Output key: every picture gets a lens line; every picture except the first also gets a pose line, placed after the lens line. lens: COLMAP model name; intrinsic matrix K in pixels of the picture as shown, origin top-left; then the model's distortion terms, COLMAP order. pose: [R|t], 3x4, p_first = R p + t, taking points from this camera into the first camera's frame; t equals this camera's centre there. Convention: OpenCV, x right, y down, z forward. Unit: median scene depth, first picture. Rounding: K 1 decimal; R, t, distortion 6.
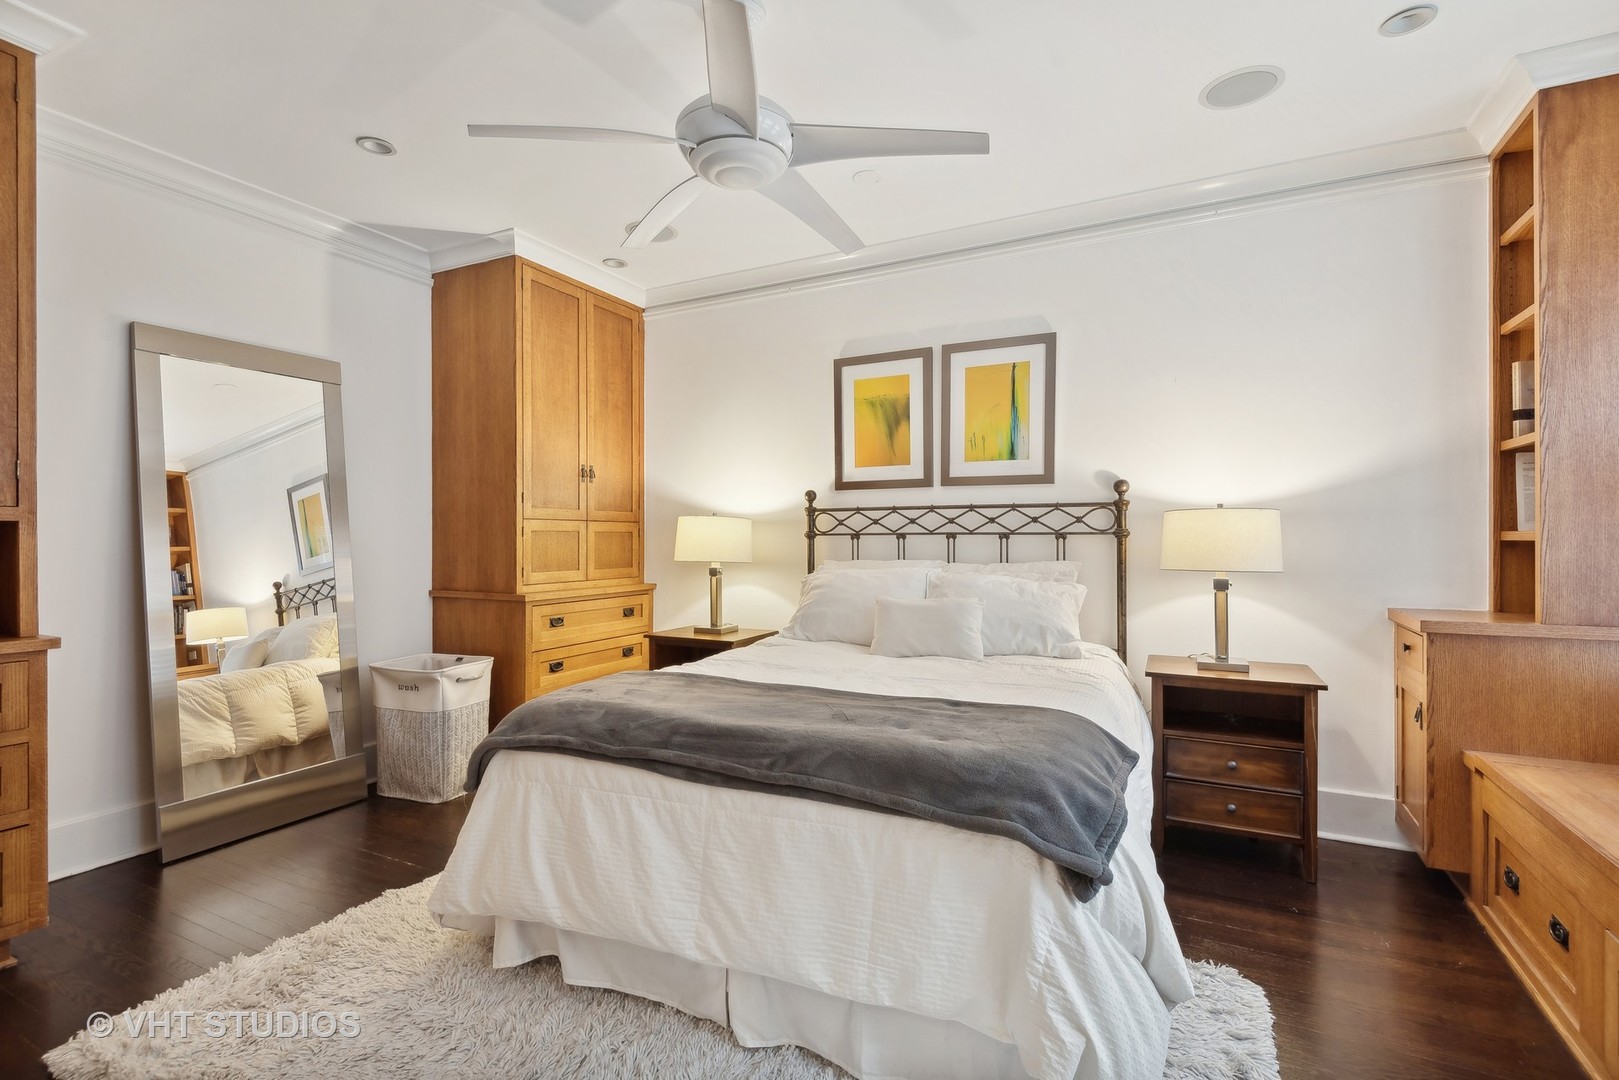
lens RADIAL K [[737.7, 0, 814.4], [0, 737.7, 540.0], [0, 0, 1]] dist [0.042876, -0.030276]
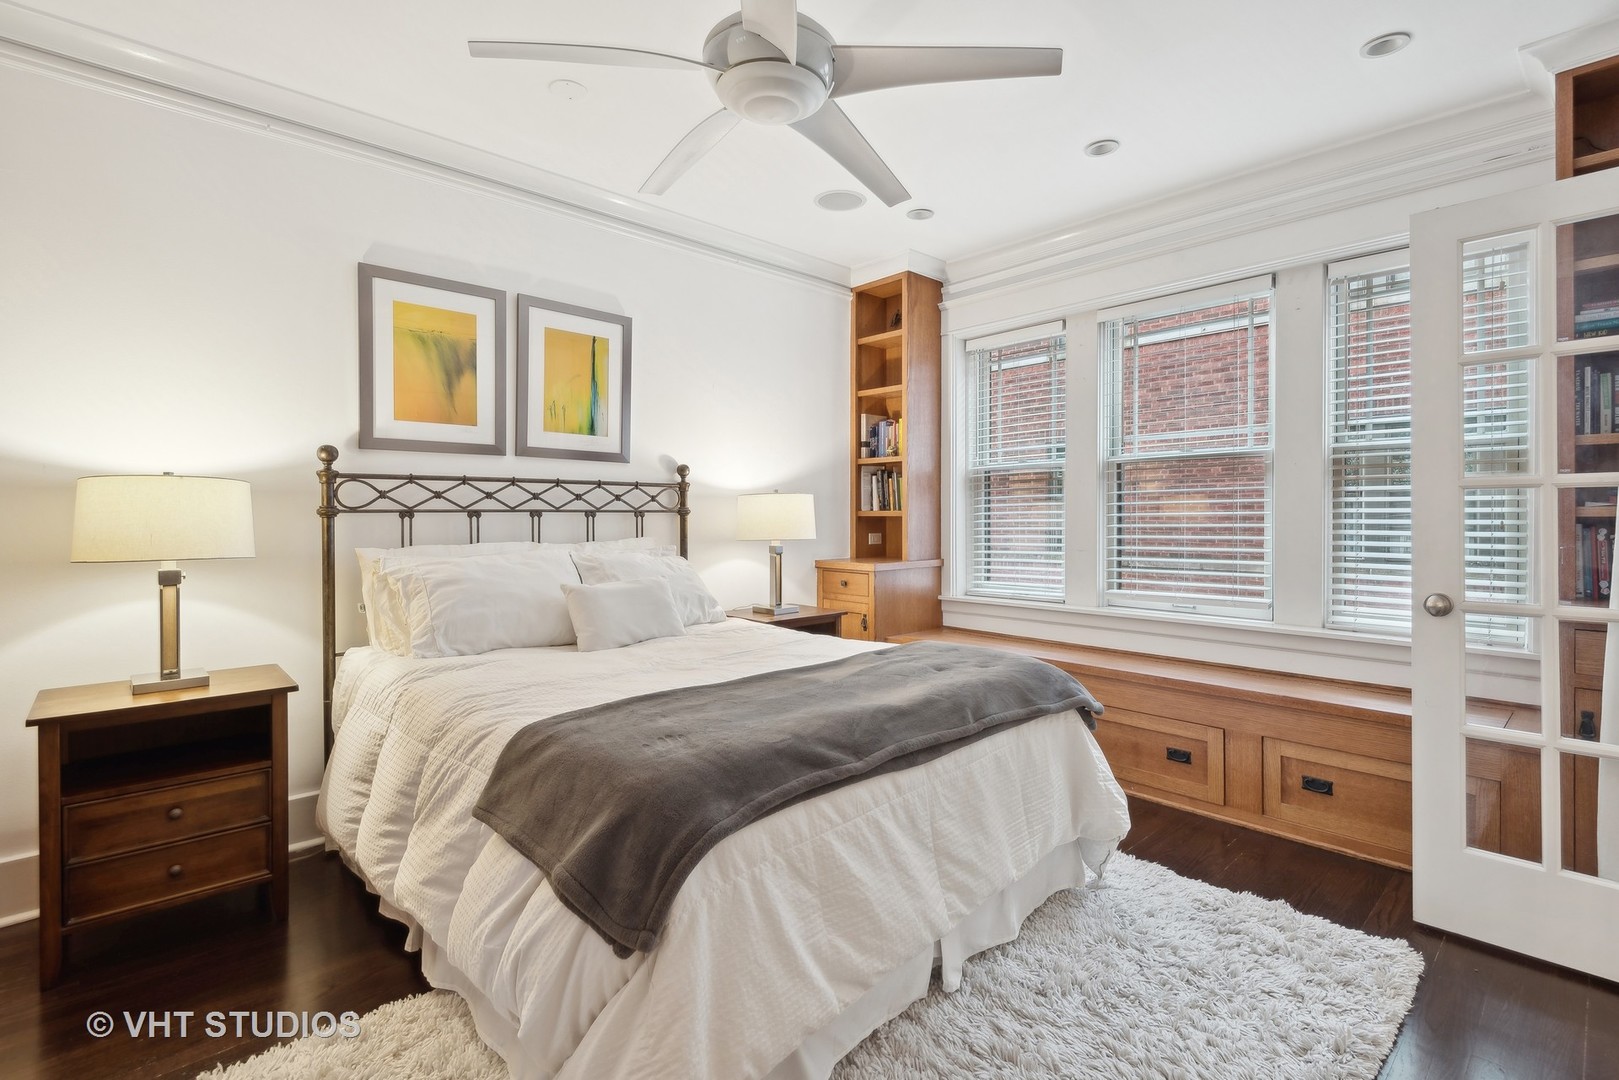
lens RADIAL K [[755.9, 0, 815.1], [0, 755.9, 517.4], [0, 0, 1]] dist [0.049084, -0.039720]
pose [[0.339407, -0.004322, 0.940630, -0.554849], [0.003436, 0.999988, 0.003355, -0.002836], [-0.940633, 0.002093, 0.339418, 0.374555]]
